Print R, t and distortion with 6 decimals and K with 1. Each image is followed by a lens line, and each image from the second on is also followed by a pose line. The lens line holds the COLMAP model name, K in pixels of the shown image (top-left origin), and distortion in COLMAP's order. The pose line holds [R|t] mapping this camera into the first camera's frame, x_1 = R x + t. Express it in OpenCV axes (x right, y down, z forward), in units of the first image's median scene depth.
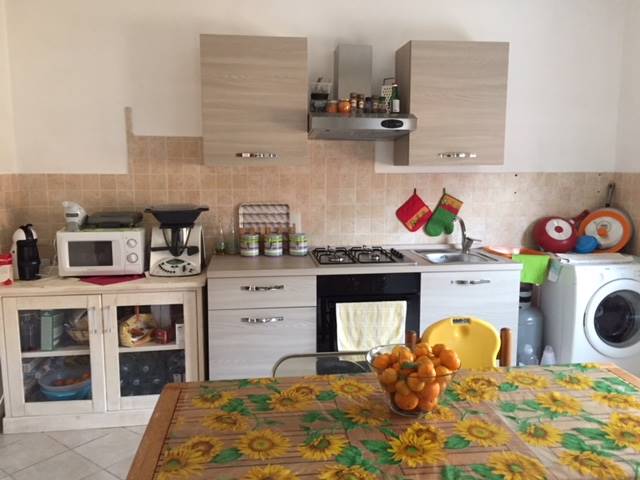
lens RADIAL K [[541.1, 0, 320.3], [0, 541.1, 240.8], [0, 0, 1]] dist [0.016535, -0.015978]
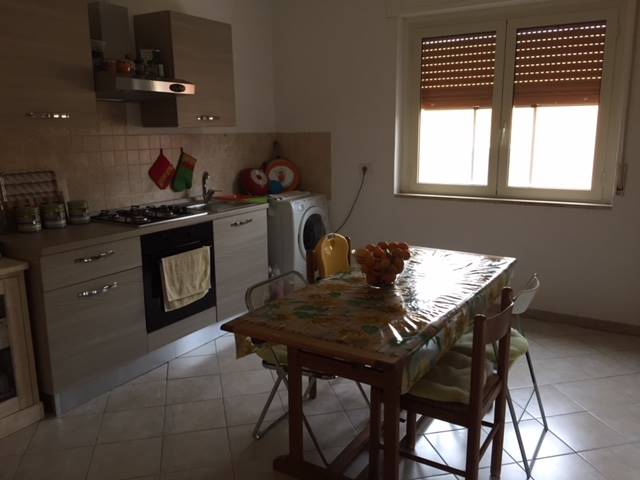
lens RADIAL K [[541.1, 0, 321.4], [0, 541.1, 239.7], [0, 0, 1]] dist [0.016535, -0.015978]
pose [[0.617108, -0.162213, 0.769977, -0.501826], [0.117852, 0.986537, 0.113382, -0.003389], [-0.778003, 0.020775, 0.627917, 0.081181]]
